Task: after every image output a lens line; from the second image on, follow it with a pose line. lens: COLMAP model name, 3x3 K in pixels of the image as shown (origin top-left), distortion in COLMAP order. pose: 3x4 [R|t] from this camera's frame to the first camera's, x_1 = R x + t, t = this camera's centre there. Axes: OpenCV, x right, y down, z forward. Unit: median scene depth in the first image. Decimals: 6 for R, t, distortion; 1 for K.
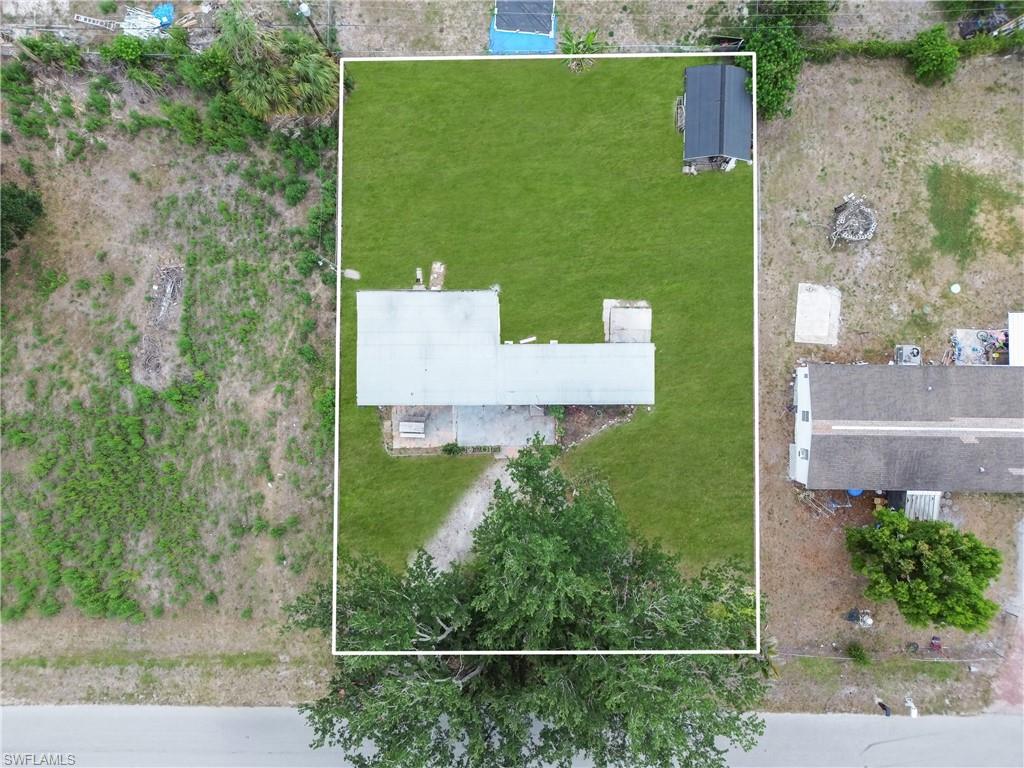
lens RADIAL K [[719.4, 0, 509.5], [0, 719.4, 387.5], [0, 0, 1]] dist [0.049639, -0.057691]
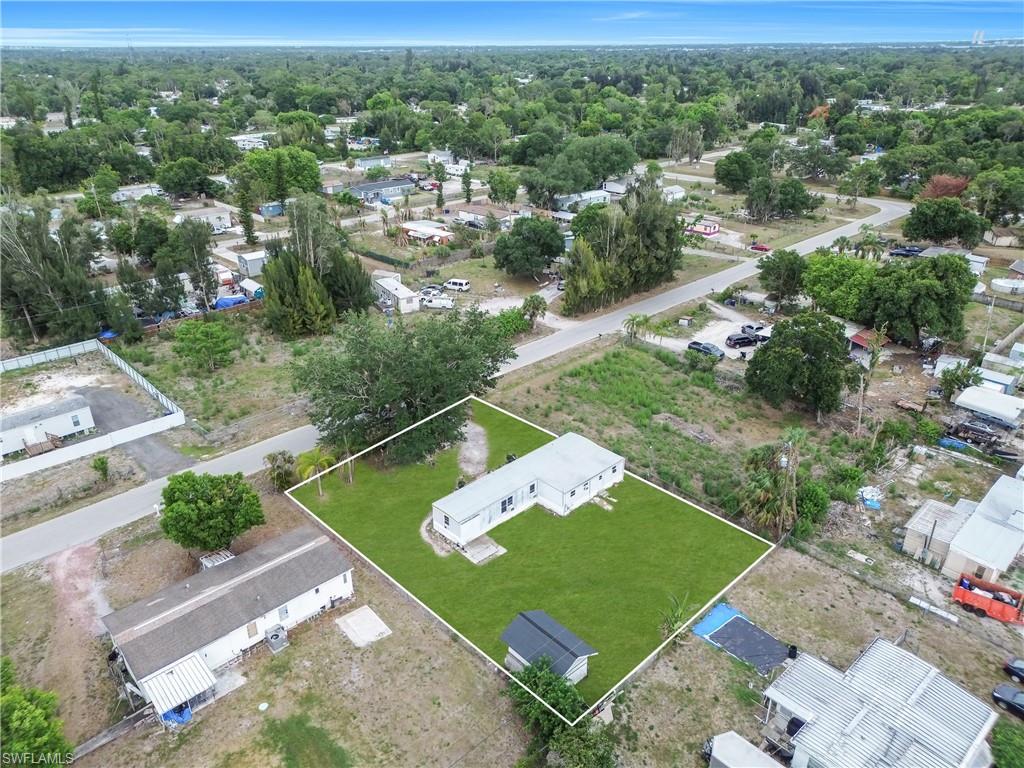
lens RADIAL K [[719.4, 0, 509.5], [0, 719.4, 387.5], [0, 0, 1]] dist [0.049639, -0.057691]
pose [[-0.721334, 0.323346, -0.612474, 0.828444], [-0.692165, -0.305687, 0.653807, -0.883783], [0.024181, 0.895546, 0.444311, 0.158848]]
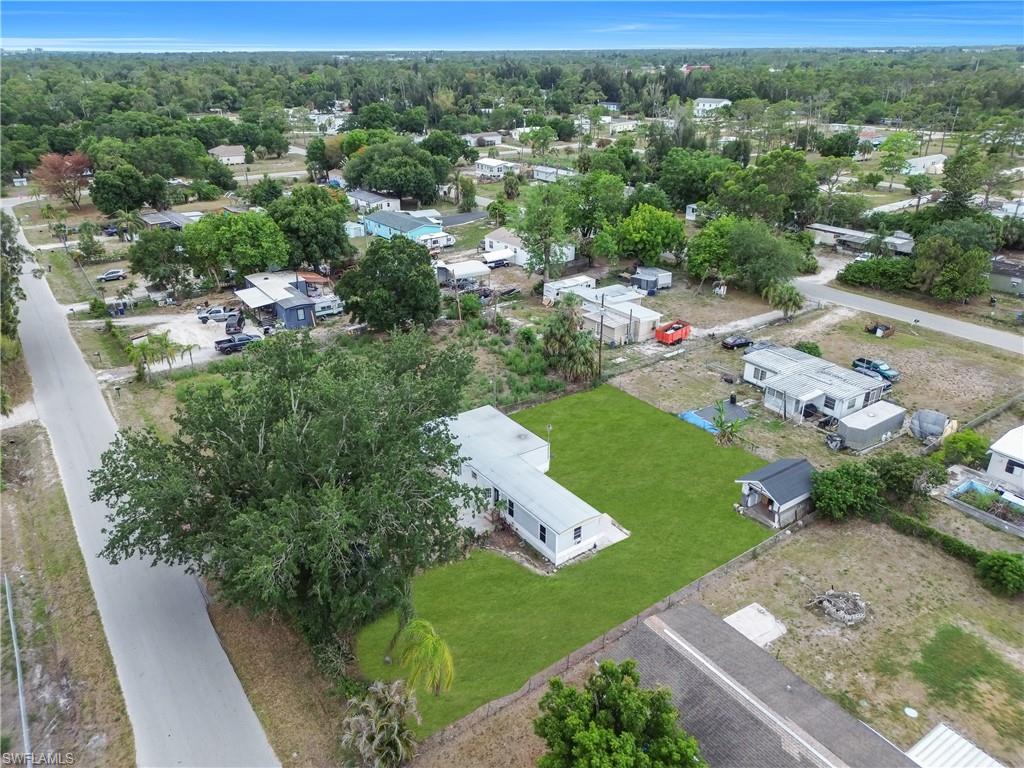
lens RADIAL K [[719.4, 0, 509.5], [0, 719.4, 387.5], [0, 0, 1]] dist [0.049639, -0.057691]
pose [[0.583484, 0.364051, -0.725957, 0.793575], [-0.812089, 0.253205, -0.525736, 0.544937], [-0.007579, 0.896300, 0.443383, 0.321499]]
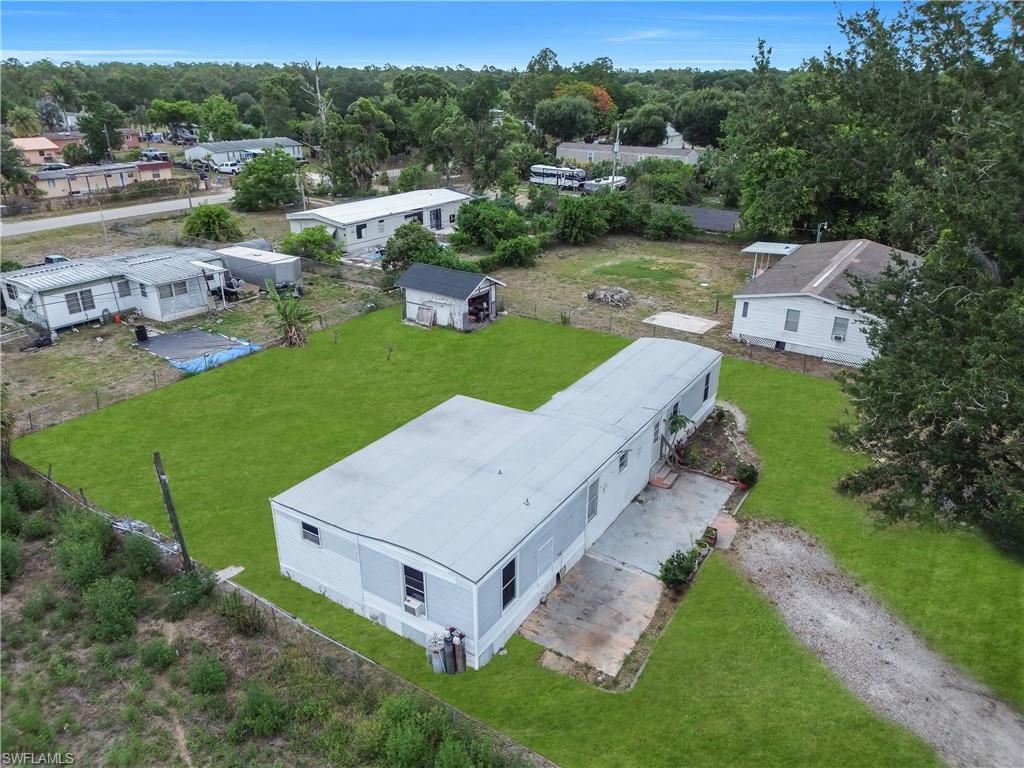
lens RADIAL K [[719.4, 0, 509.5], [0, 719.4, 387.5], [0, 0, 1]] dist [0.049639, -0.057691]
pose [[0.545451, -0.303732, 0.781172, -0.440393], [0.837705, 0.227681, -0.496399, 0.191682], [-0.027086, 0.925153, 0.378627, 0.721116]]
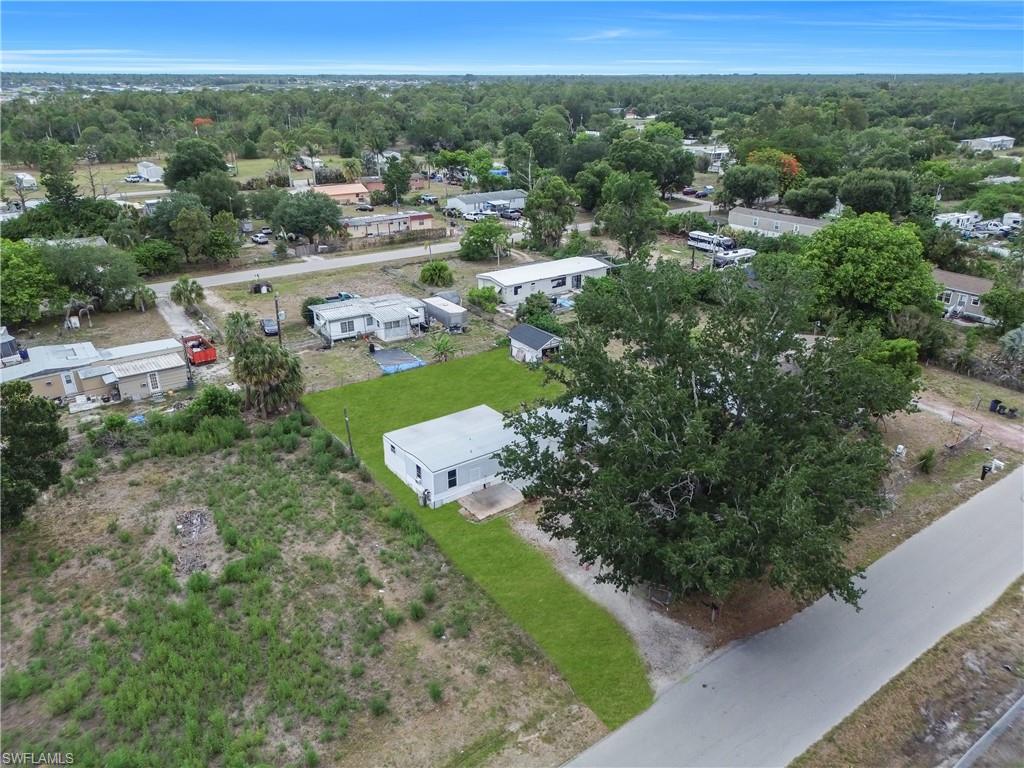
lens RADIAL K [[719.4, 0, 509.5], [0, 719.4, 387.5], [0, 0, 1]] dist [0.049639, -0.057691]
pose [[0.814055, -0.206004, 0.543026, -0.625041], [0.580276, 0.327756, -0.745557, 0.780206], [-0.024392, 0.922029, 0.386351, 0.456341]]
